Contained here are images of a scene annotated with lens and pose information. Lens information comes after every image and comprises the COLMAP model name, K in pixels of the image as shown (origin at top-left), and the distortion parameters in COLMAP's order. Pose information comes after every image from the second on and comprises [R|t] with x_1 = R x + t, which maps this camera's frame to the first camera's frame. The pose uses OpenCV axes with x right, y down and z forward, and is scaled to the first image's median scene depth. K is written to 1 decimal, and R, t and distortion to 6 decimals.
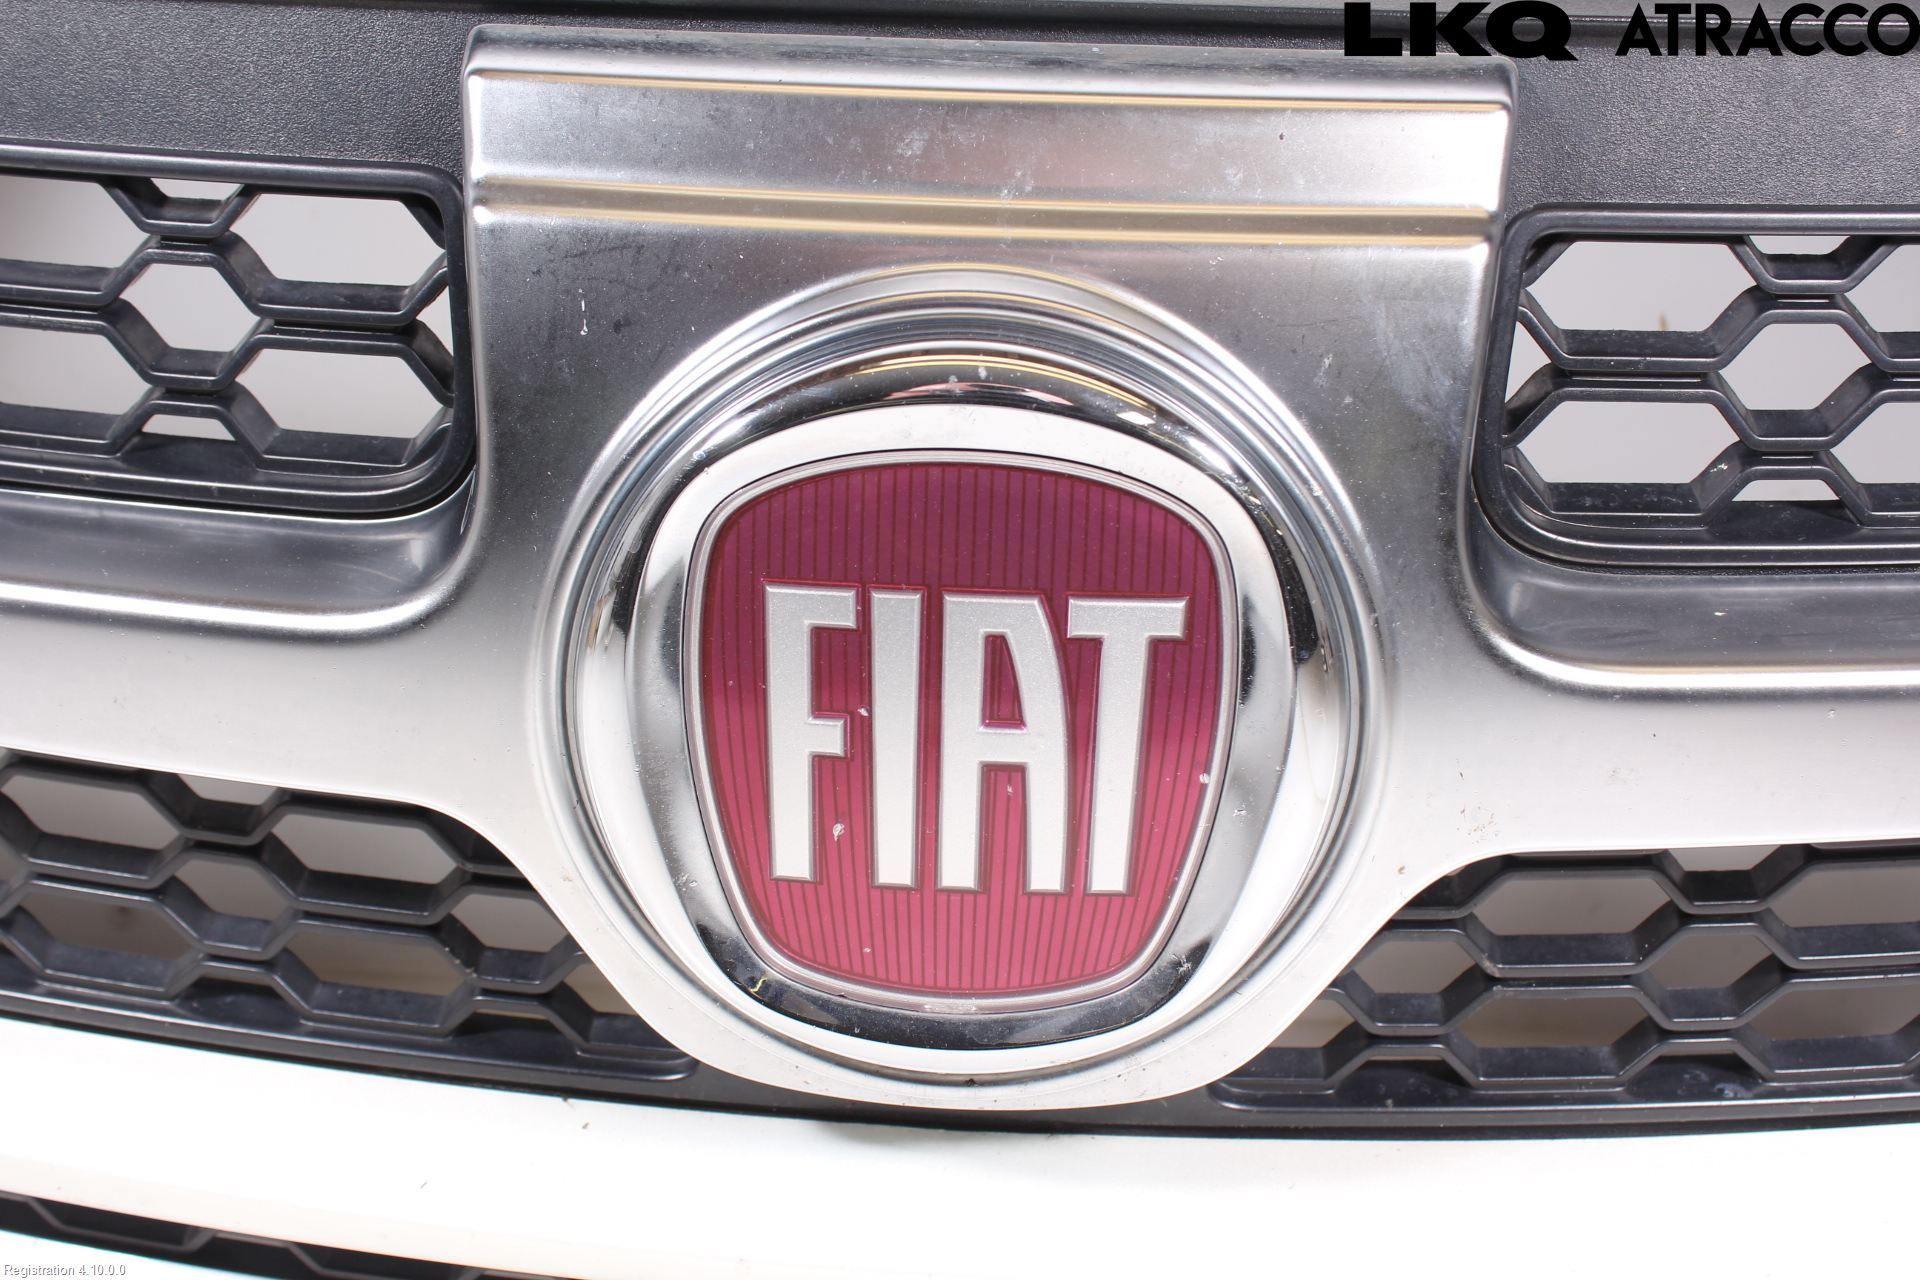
lens RADIAL K [[2281.7, 0, 960.0], [0, 2281.7, 640.0], [0, 0, 1]] dist [-0.058072, -0.001750]
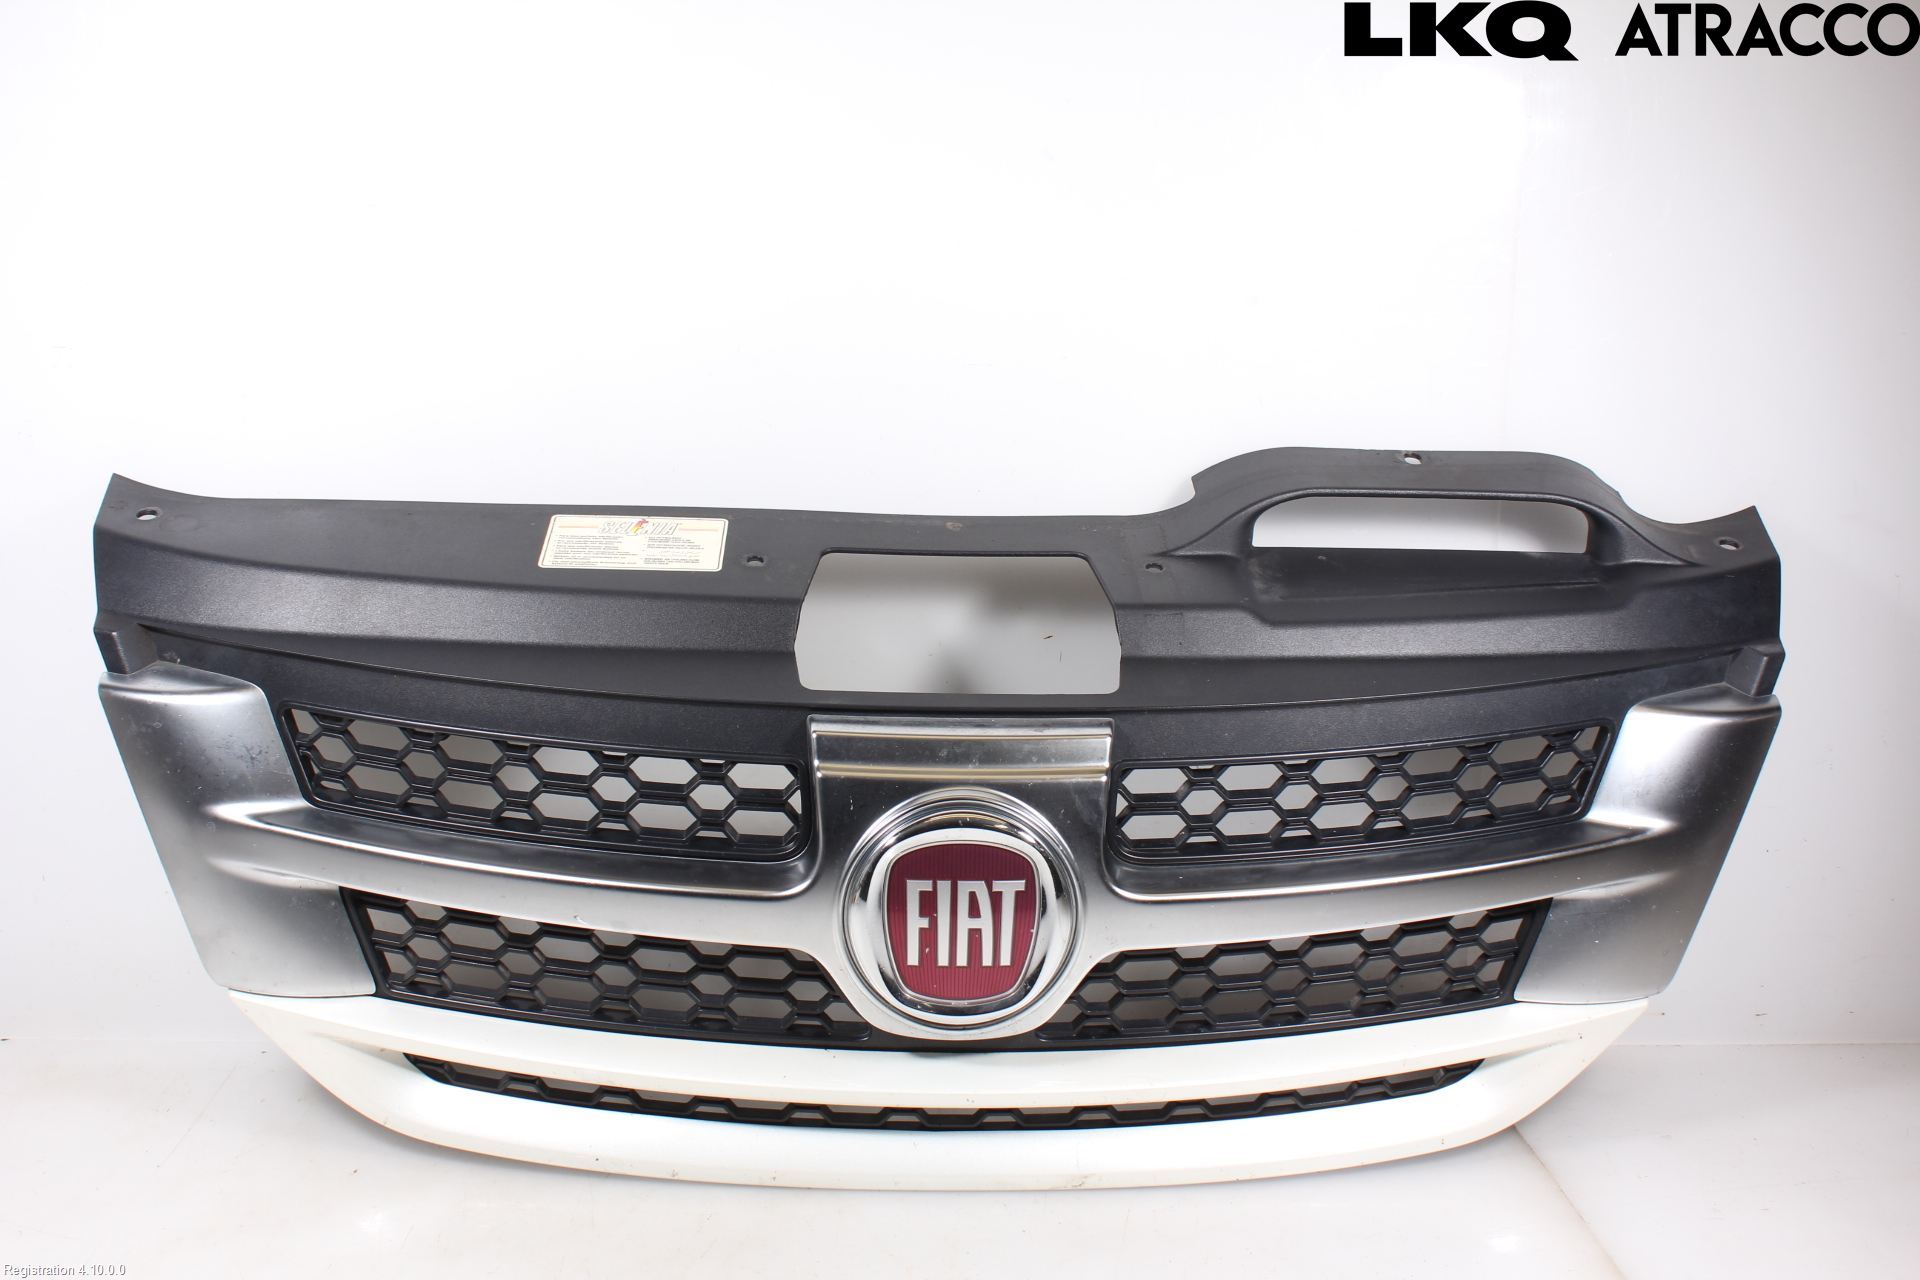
lens RADIAL K [[2254.6, 0, 960.0], [0, 2254.6, 640.0], [0, 0, 1]] dist [-0.008223, 0.004957]
pose [[0.995475, -0.024363, 0.091848, -0.297001], [0.033929, 0.993991, -0.104069, -0.025549], [-0.088761, 0.106715, 0.990320, -2.363367]]
